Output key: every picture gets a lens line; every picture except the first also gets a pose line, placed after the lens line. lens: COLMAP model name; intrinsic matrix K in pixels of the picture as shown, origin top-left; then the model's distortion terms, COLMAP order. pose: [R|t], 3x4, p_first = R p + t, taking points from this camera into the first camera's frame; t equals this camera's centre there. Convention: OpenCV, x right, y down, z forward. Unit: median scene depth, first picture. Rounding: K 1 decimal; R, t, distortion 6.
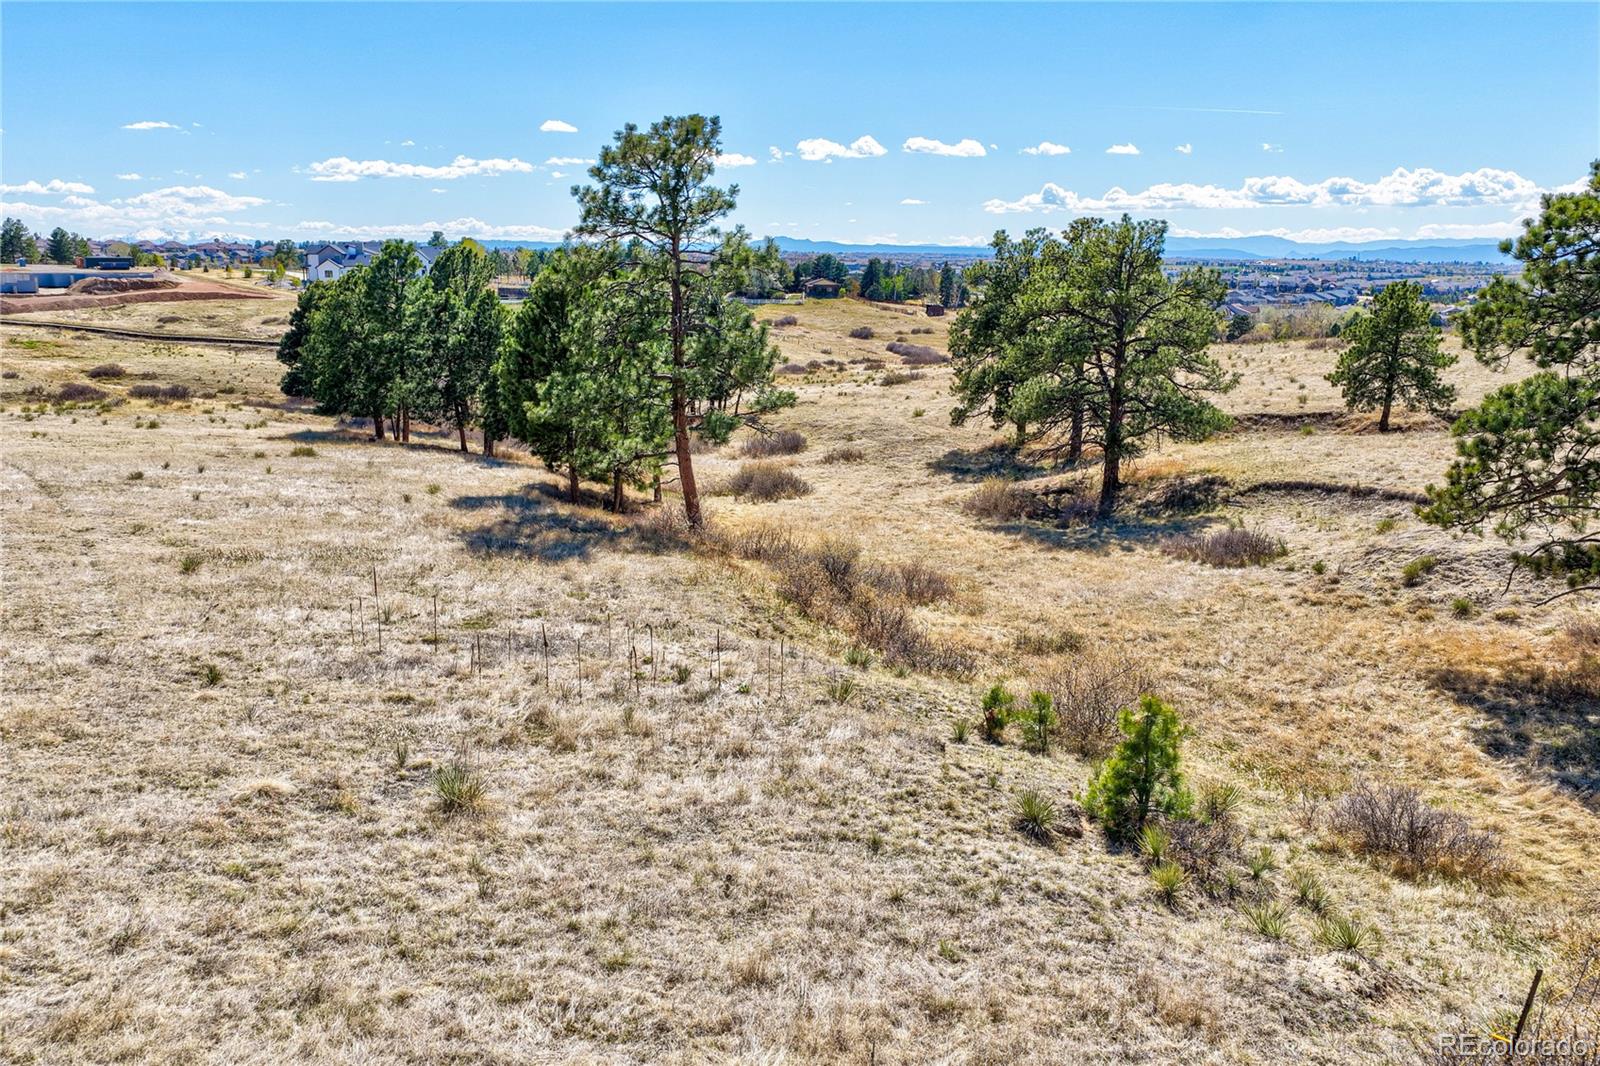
lens RADIAL K [[1336.8, 0, 833.5], [0, 1336.8, 552.5], [0, 0, 1]] dist [-0.006414, 0.002875]
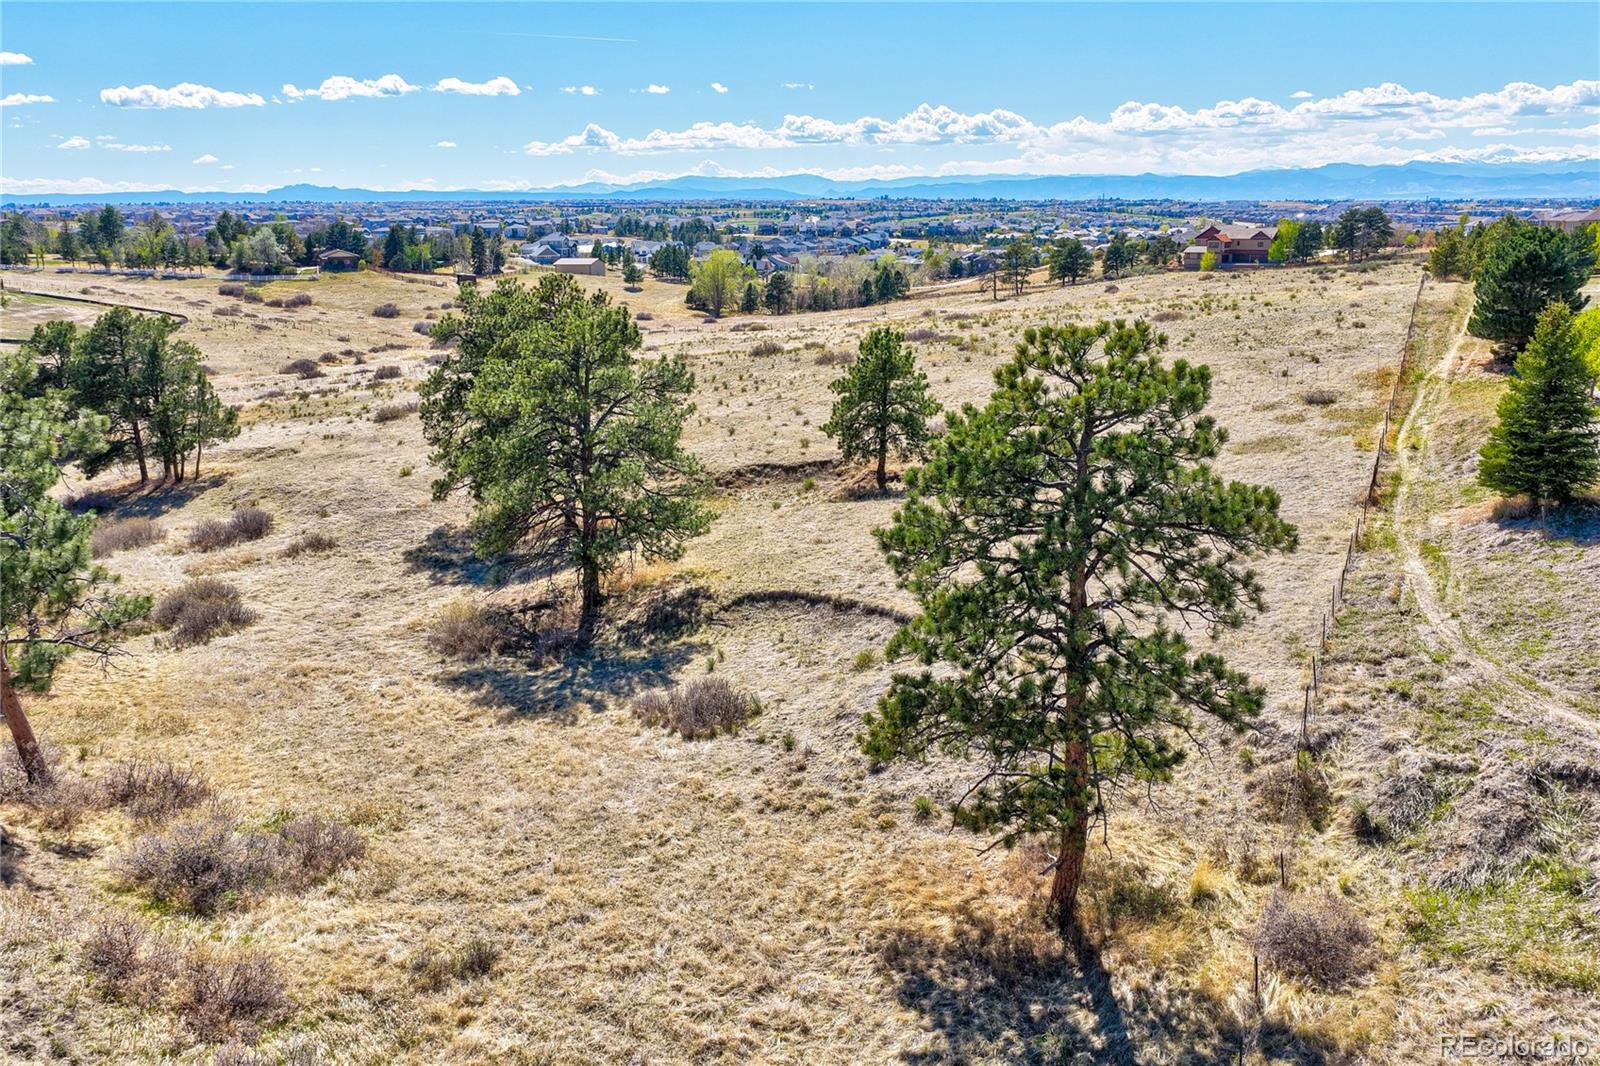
lens RADIAL K [[1336.8, 0, 833.5], [0, 1336.8, 552.5], [0, 0, 1]] dist [-0.006414, 0.002875]
pose [[0.948033, -0.102551, 0.301192, 0.077027], [0.088751, 0.994294, 0.059190, -0.100406], [-0.305544, -0.029383, 0.951725, 0.071945]]
